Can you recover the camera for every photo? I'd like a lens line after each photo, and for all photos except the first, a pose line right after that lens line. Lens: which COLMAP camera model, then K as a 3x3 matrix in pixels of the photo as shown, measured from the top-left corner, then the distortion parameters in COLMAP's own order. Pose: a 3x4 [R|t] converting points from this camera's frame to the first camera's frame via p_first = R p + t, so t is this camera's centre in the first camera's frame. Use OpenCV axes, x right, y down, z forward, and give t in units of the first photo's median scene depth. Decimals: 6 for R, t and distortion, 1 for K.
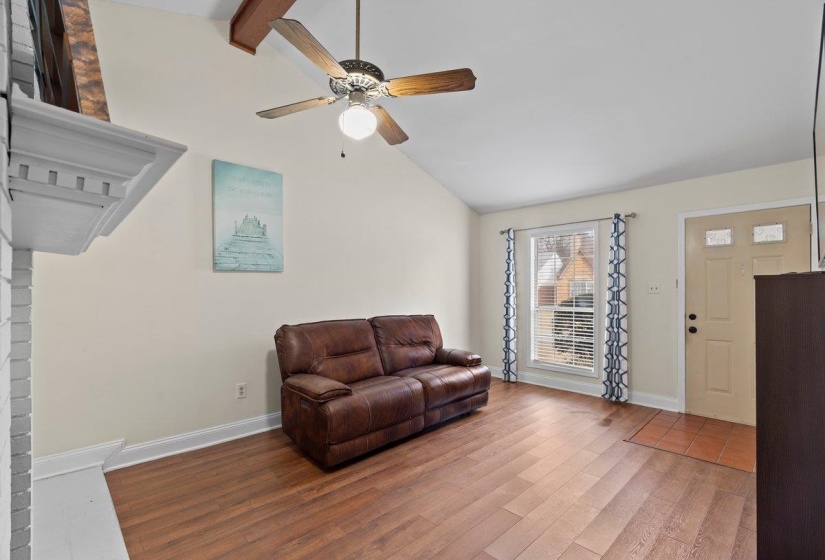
lens RADIAL K [[377.8, 0, 409.9], [0, 377.8, 289.1], [0, 0, 1]] dist [-0.002293, 0.000219]
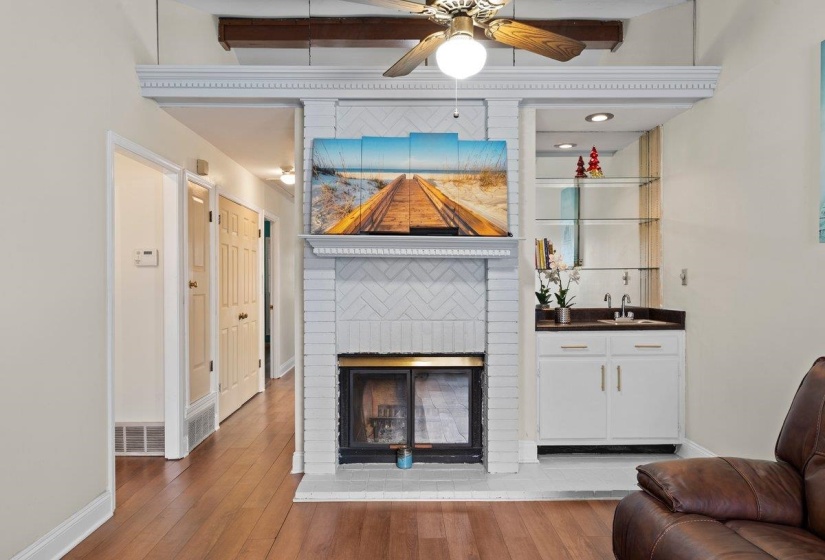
lens RADIAL K [[575.6, 0, 410.3], [0, 575.6, 290.8], [0, 0, 1]] dist [0.002579, 0.002457]
pose [[-0.691154, -0.002122, -0.722705, 0.469235], [-0.015365, 0.999813, 0.011758, 0.015523], [0.722544, 0.019231, -0.691057, 1.080371]]
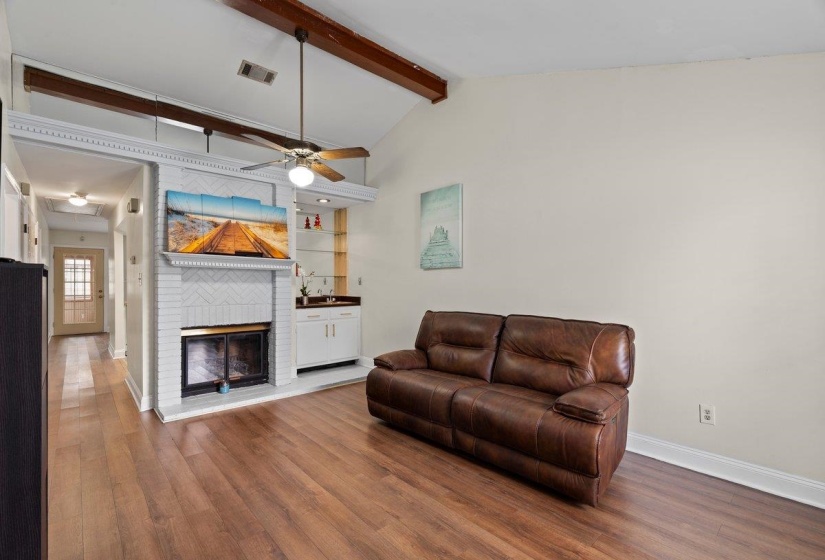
lens RADIAL K [[377.8, 0, 409.9], [0, 377.8, 289.1], [0, 0, 1]] dist [-0.002293, 0.000219]
pose [[-0.034386, 0.002016, -0.999407, 0.885749], [-0.013340, 0.999908, 0.002476, 0.021760], [0.999320, 0.013417, -0.034356, 0.948044]]
